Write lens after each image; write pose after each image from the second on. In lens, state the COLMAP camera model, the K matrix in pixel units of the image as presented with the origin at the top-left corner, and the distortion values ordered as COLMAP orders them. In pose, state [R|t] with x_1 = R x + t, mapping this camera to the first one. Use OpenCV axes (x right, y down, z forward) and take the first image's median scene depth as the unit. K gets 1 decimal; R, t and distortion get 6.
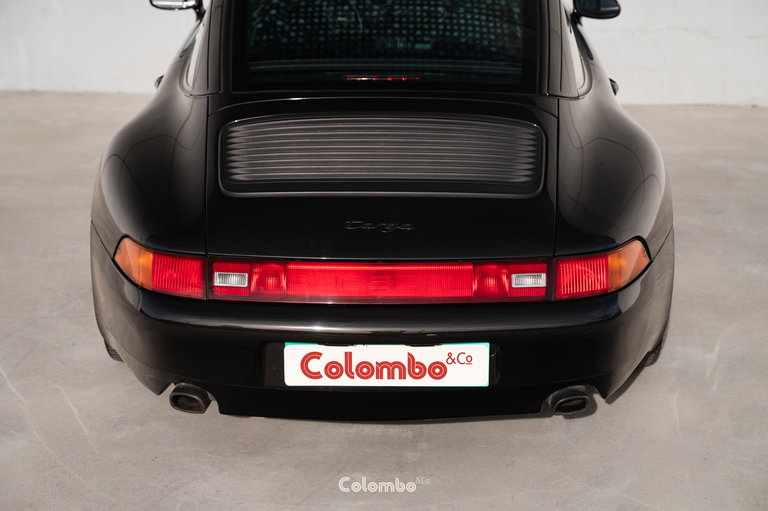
lens RADIAL K [[1514.3, 0, 384.0], [0, 1514.3, 255.5], [0, 0, 1]] dist [-0.052740, 0.002381]
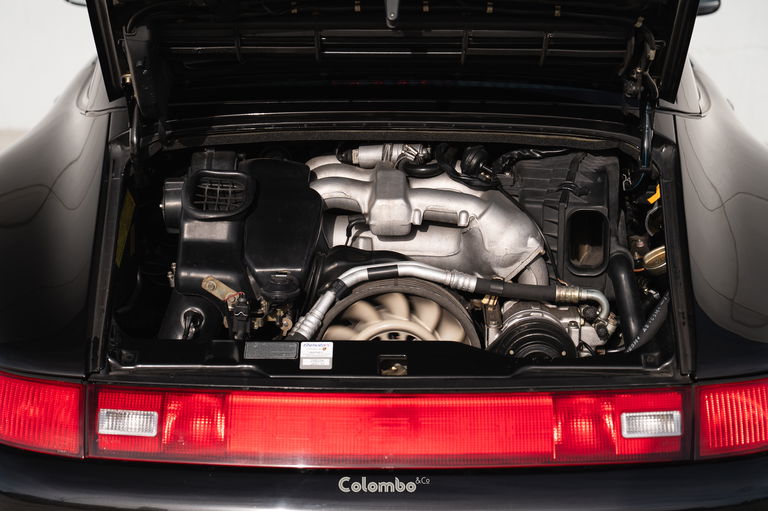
lens RADIAL K [[1514.3, 0, 384.0], [0, 1514.3, 255.5], [0, 0, 1]] dist [-0.052740, 0.002381]
pose [[0.999997, -0.001270, 0.002033, -0.005696], [0.001345, 0.999290, -0.037652, -0.025275], [-0.001984, 0.037655, 0.999289, 0.425385]]
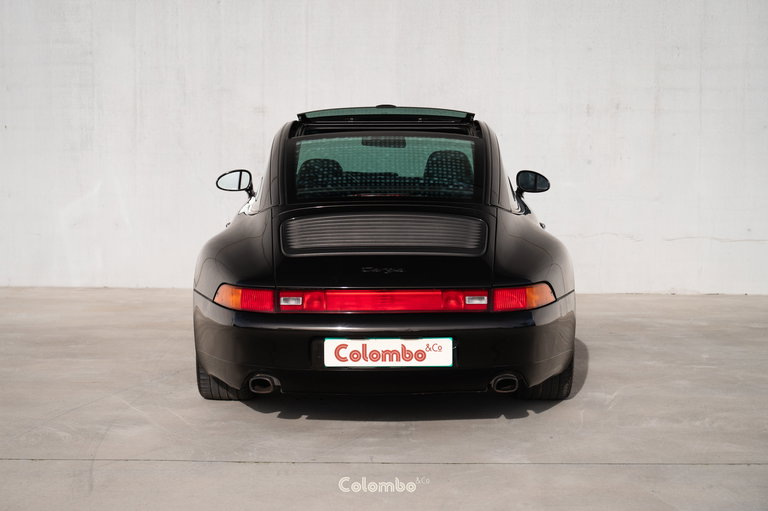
lens RADIAL K [[1514.3, 0, 384.0], [0, 1514.3, 255.5], [0, 0, 1]] dist [-0.052740, 0.002381]
pose [[0.999972, -0.005839, 0.004752, -0.009744], [0.006694, 0.978423, -0.206503, 0.299014], [-0.003443, 0.206529, 0.978434, -0.578632]]
